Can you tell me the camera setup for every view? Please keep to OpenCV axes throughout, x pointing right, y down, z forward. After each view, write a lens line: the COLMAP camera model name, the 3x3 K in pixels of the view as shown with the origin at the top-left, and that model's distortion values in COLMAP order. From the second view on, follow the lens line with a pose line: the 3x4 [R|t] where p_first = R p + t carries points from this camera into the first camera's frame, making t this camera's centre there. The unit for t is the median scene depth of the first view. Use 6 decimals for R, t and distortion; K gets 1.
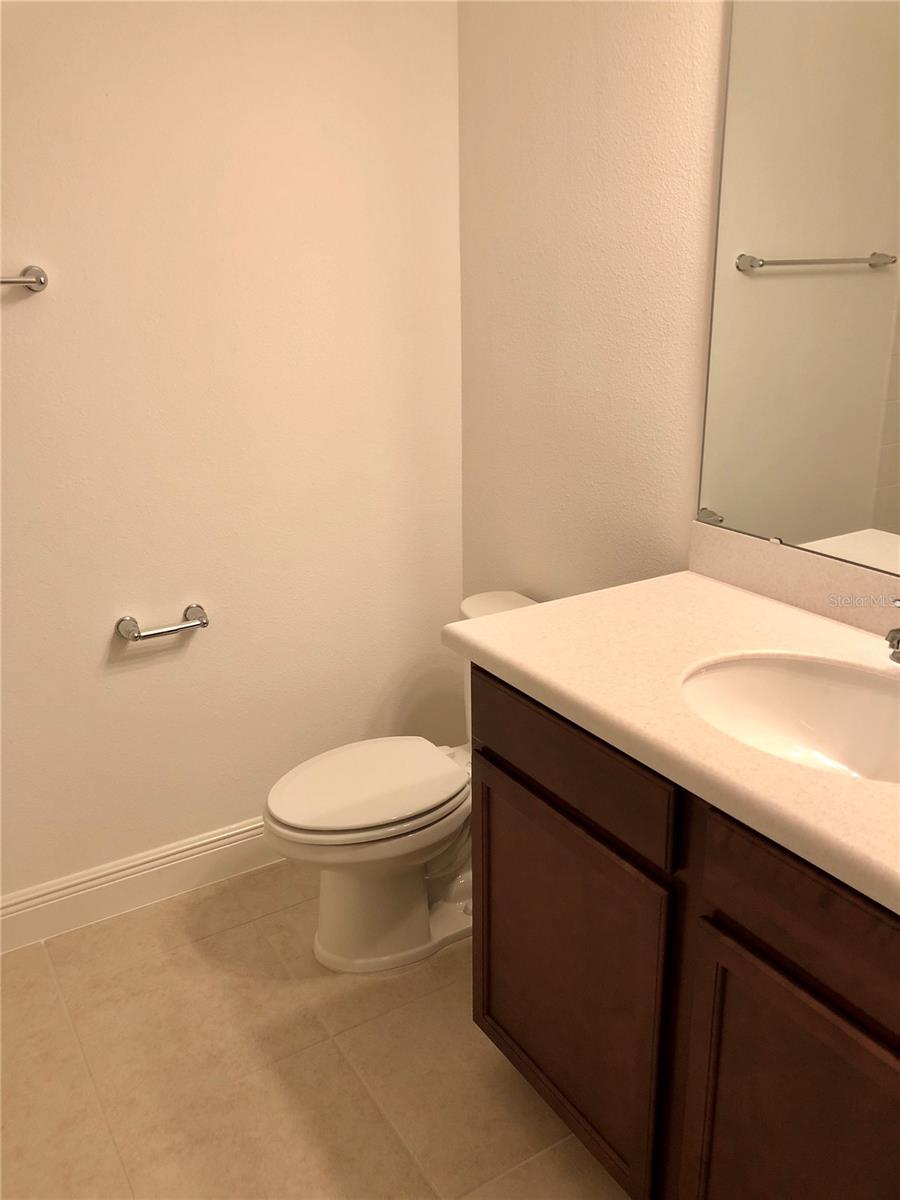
lens RADIAL K [[981.9, 0, 450.0], [0, 981.9, 600.0], [0, 0, 1]] dist [0.004556, 0.004285]
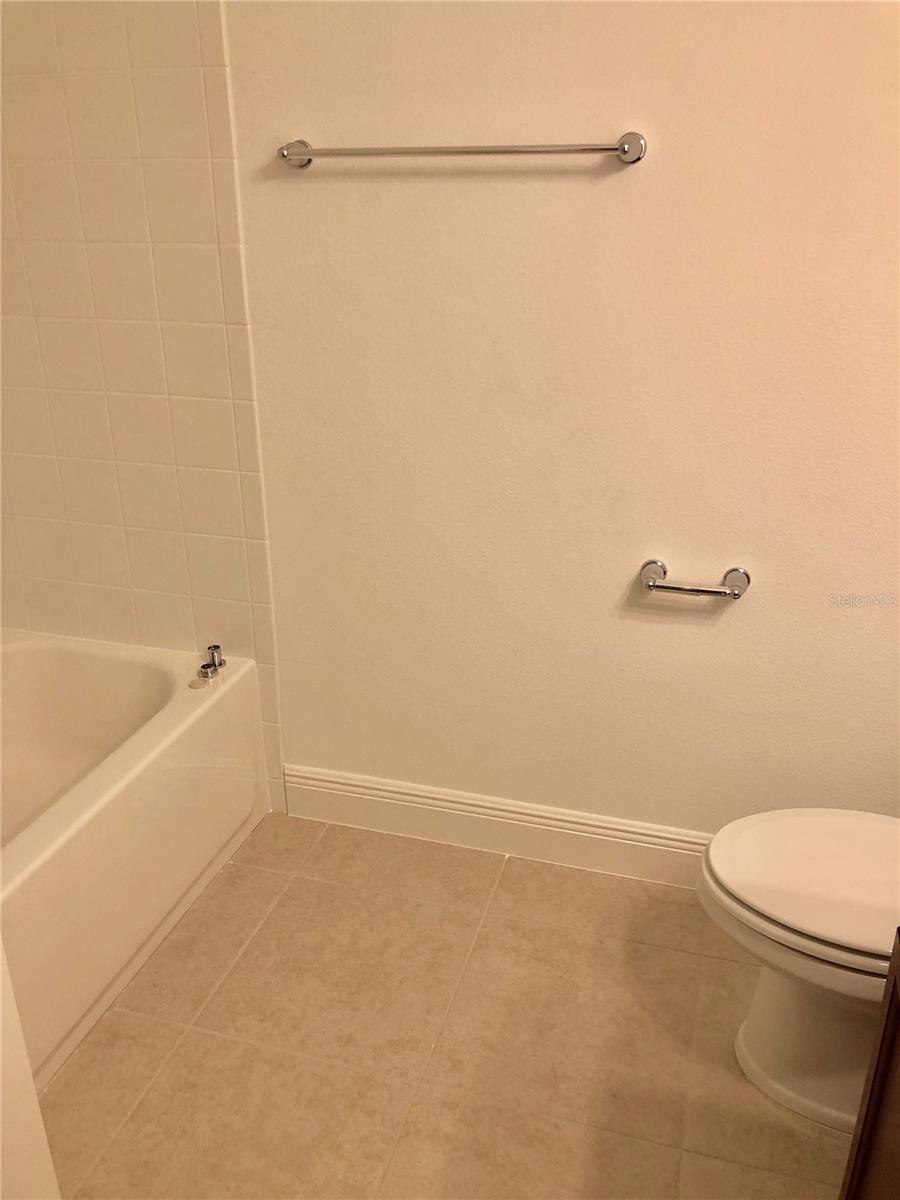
lens RADIAL K [[981.9, 0, 450.0], [0, 981.9, 600.0], [0, 0, 1]] dist [0.004556, 0.004285]
pose [[0.661496, 0.299767, -0.687432, 0.151919], [-0.245240, 0.952708, 0.179458, -0.060410], [0.708717, 0.049875, 0.703728, 0.276897]]
